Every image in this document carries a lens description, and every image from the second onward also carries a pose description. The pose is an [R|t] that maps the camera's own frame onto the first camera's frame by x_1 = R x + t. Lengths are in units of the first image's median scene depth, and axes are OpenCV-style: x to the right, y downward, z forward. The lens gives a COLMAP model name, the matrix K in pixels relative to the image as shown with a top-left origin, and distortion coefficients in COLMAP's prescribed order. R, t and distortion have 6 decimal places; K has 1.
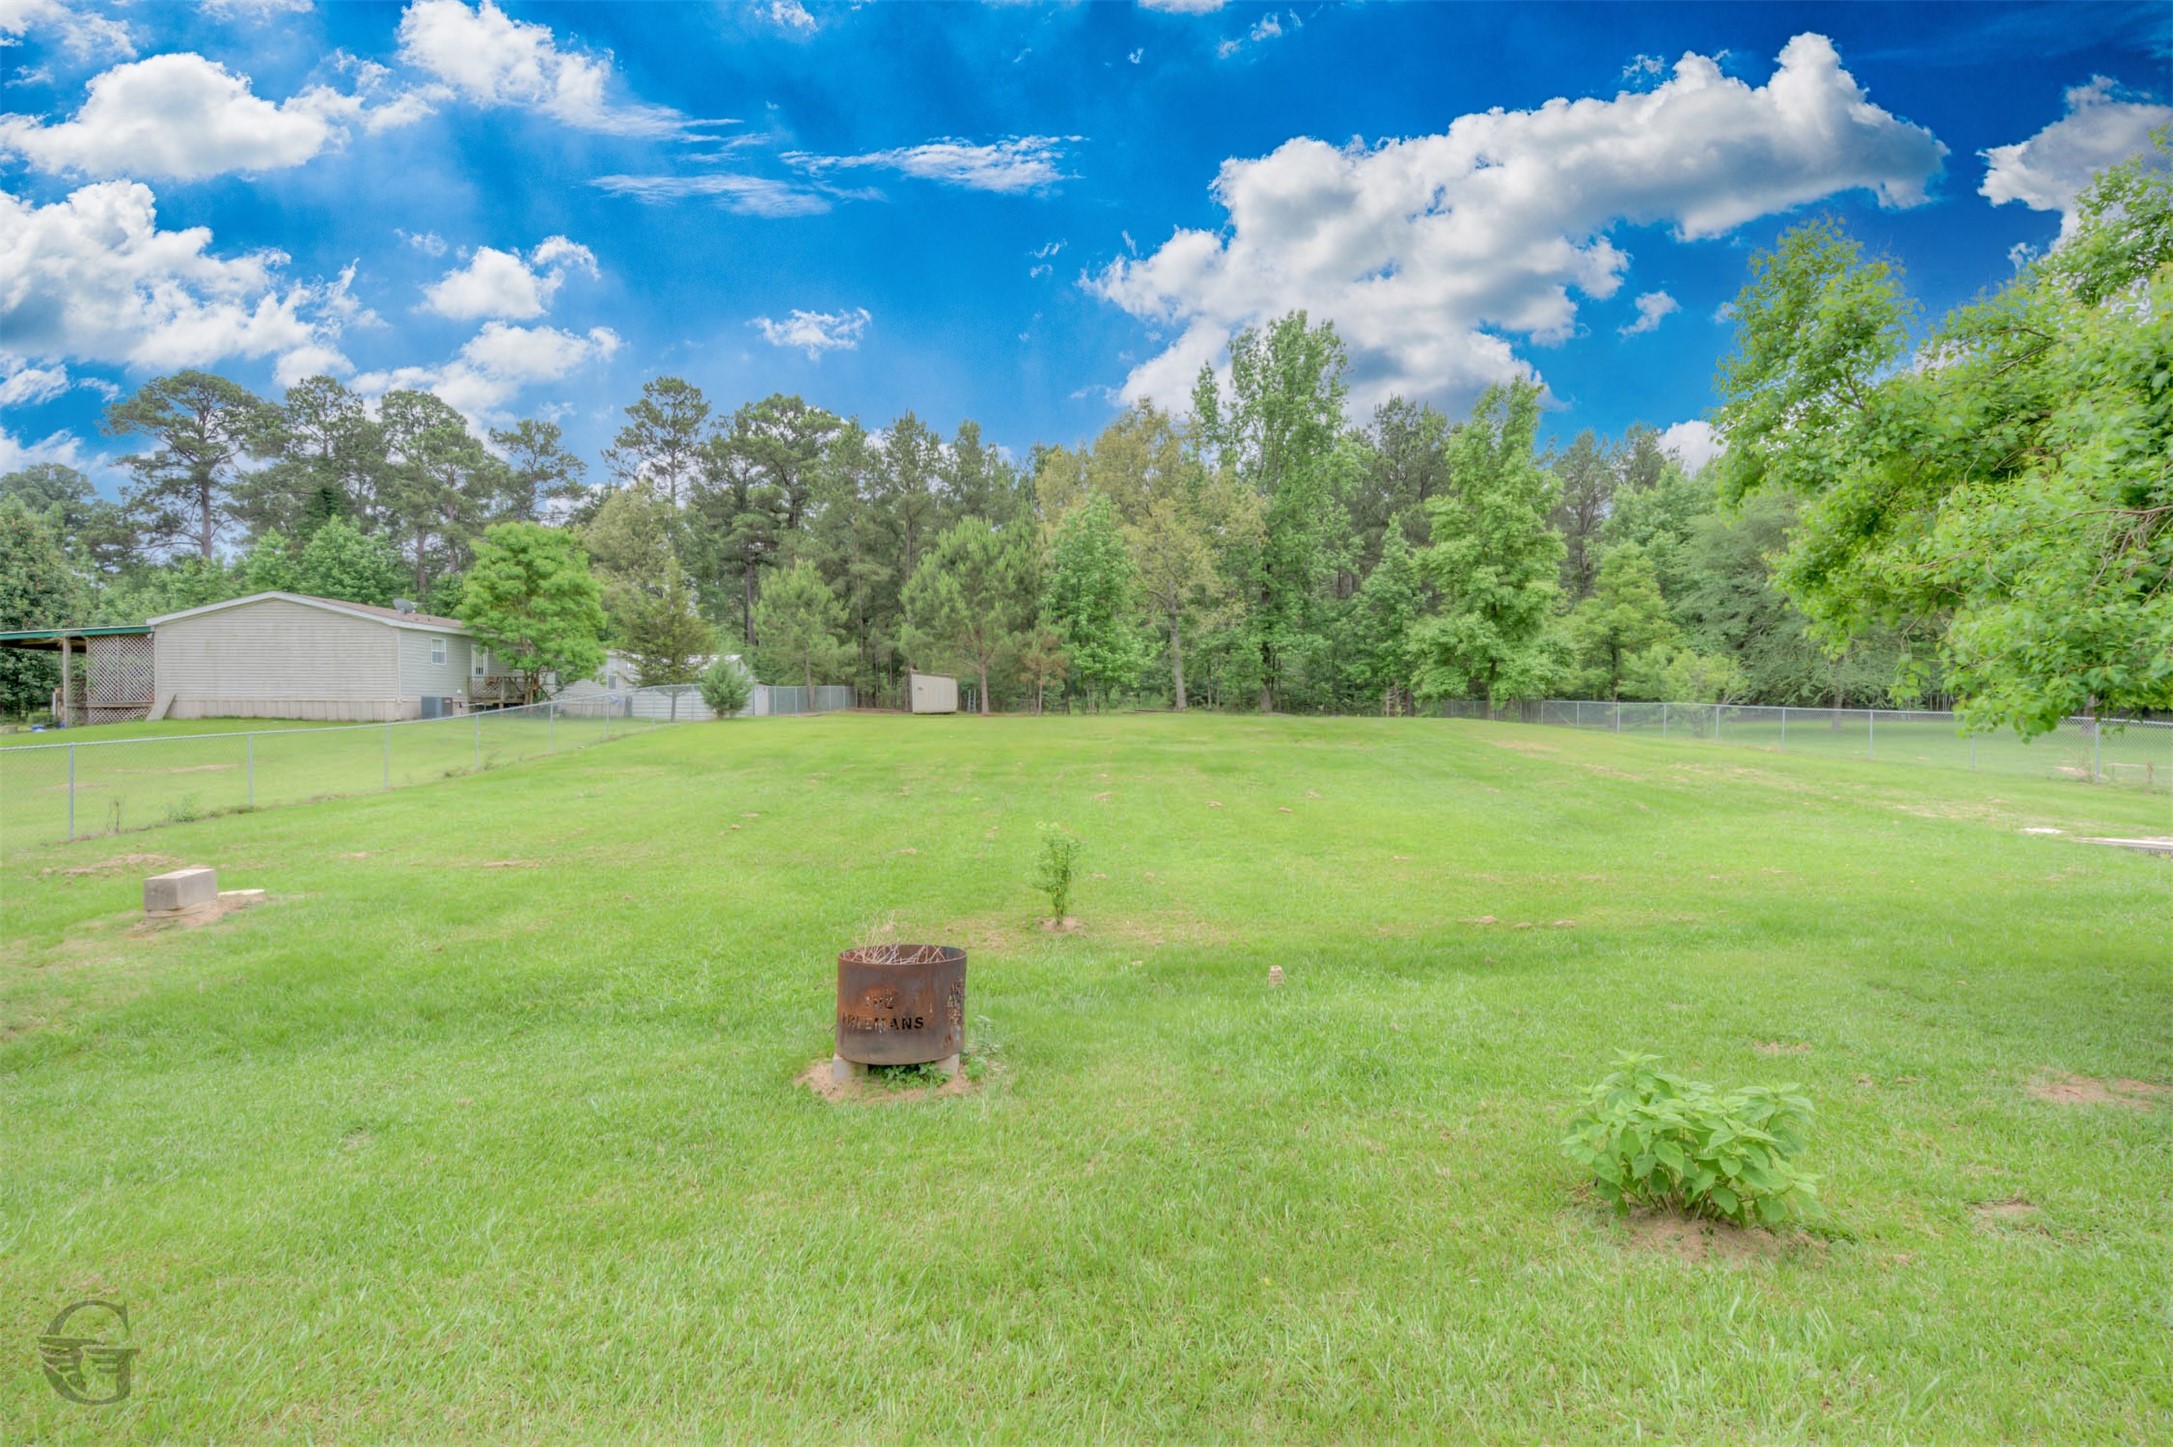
lens RADIAL K [[901.3, 0, 1091.3], [0, 901.3, 728.6], [0, 0, 1]] dist [-0.023760, -0.000414]
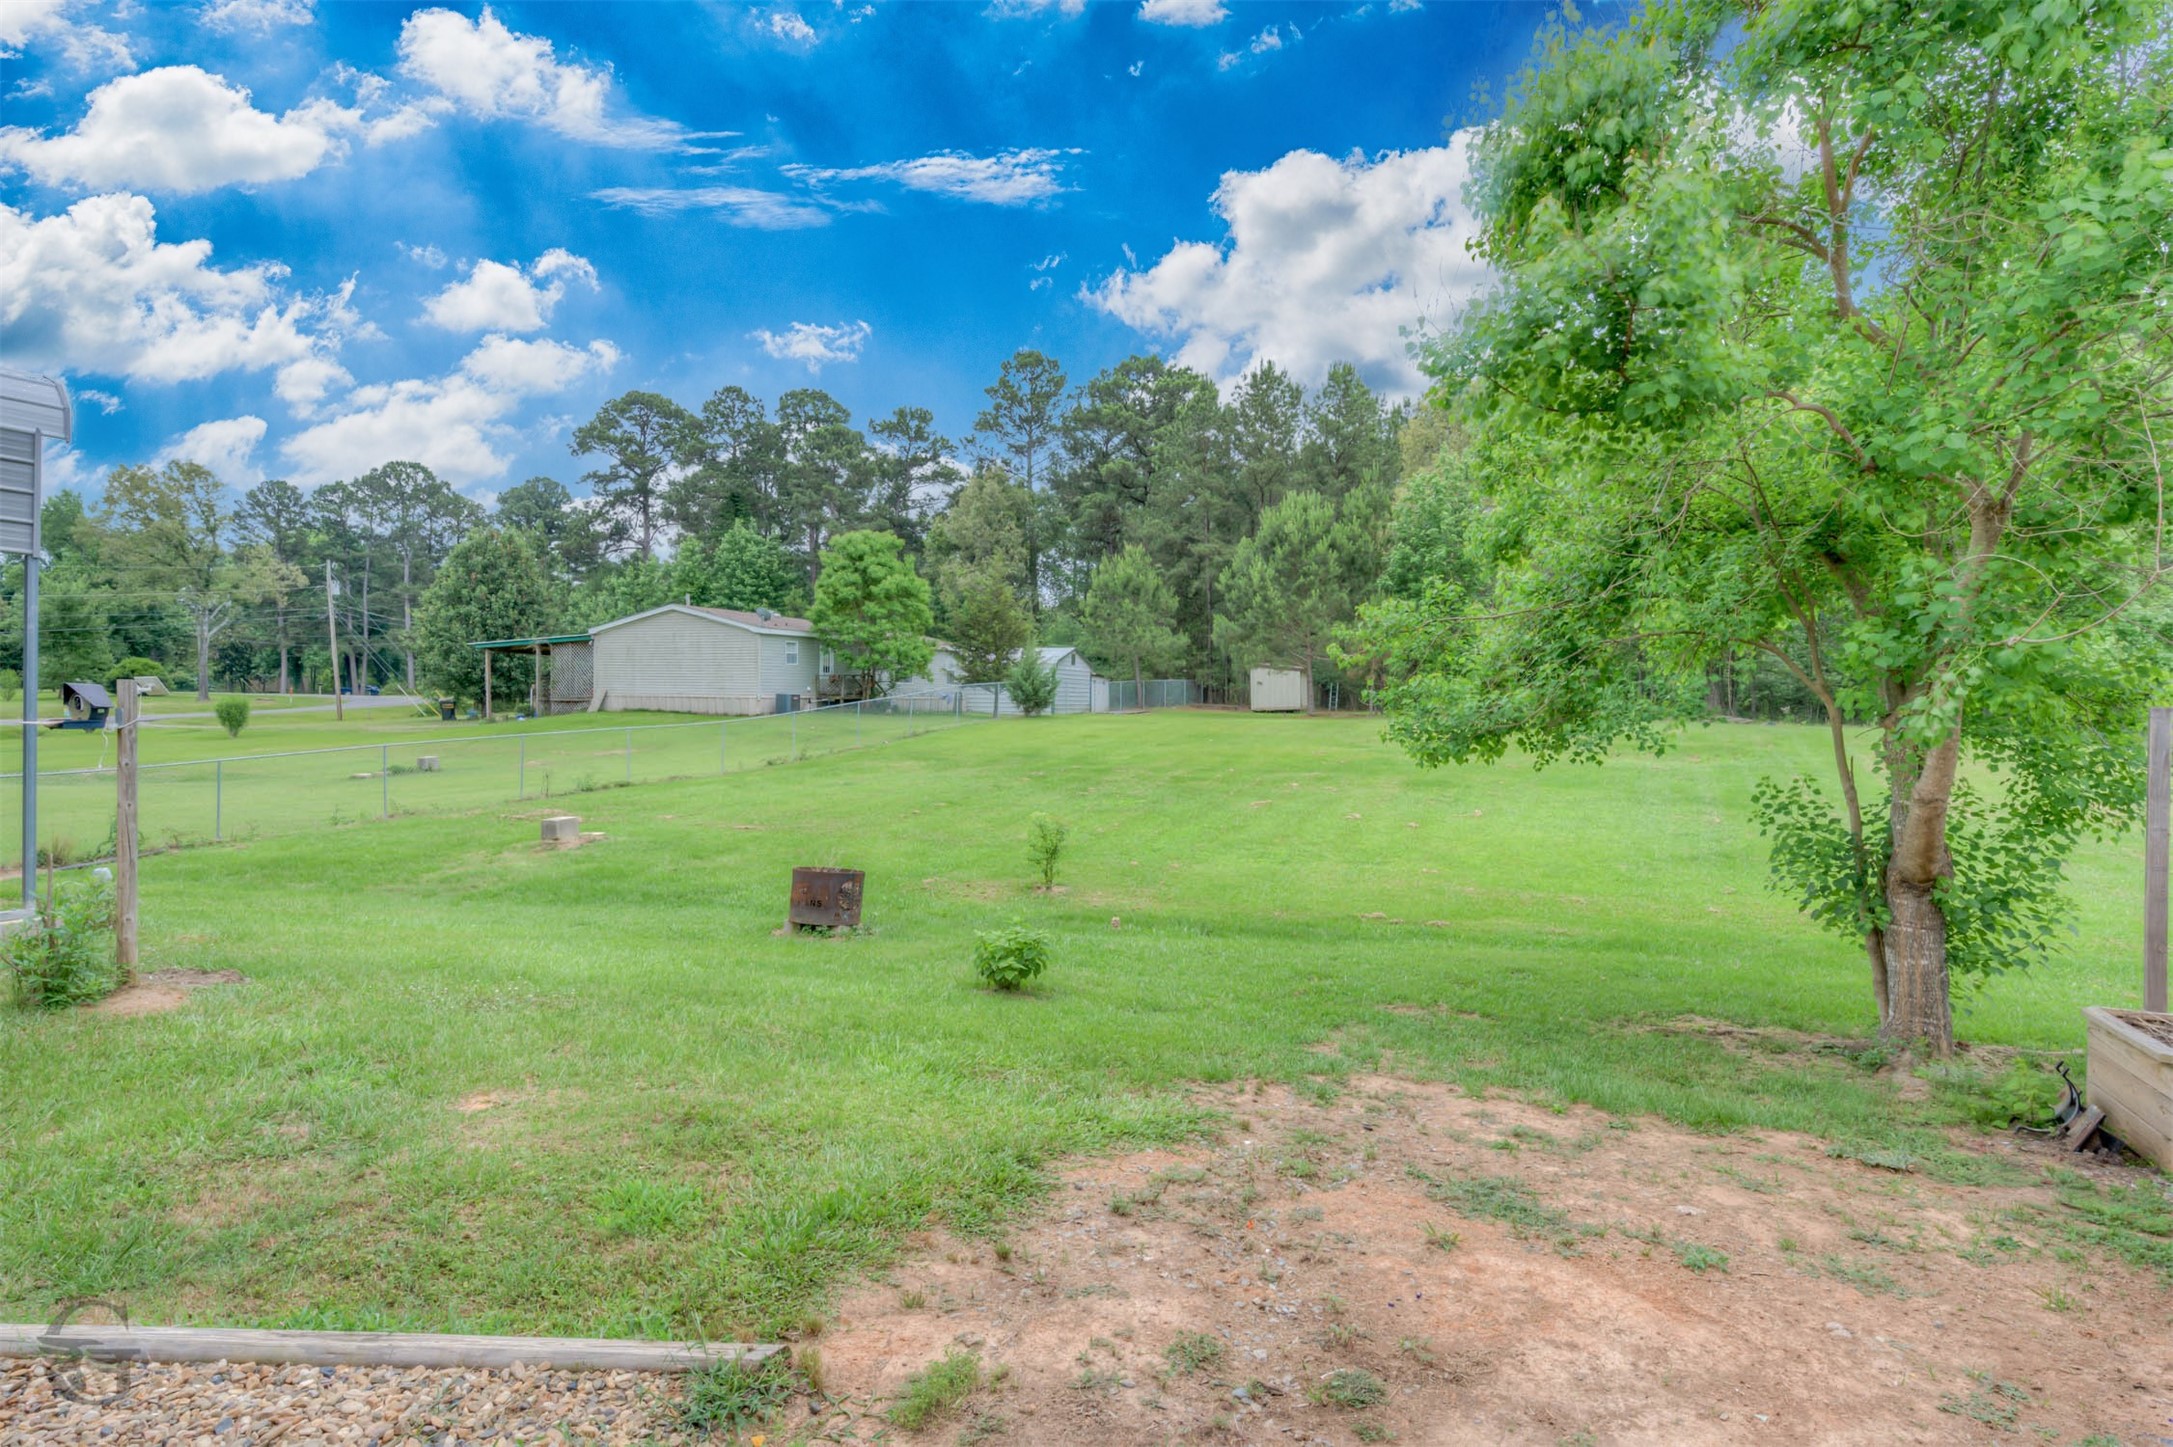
lens RADIAL K [[1136.9, 0, 1086.5], [0, 1136.9, 723.5], [0, 0, 1]] dist [0.038744, -0.021612]
pose [[0.907602, 0.016500, -0.419508, 0.151207], [-0.016304, 0.999859, 0.004052, -0.007431], [0.419516, 0.003162, 0.907742, -0.107039]]
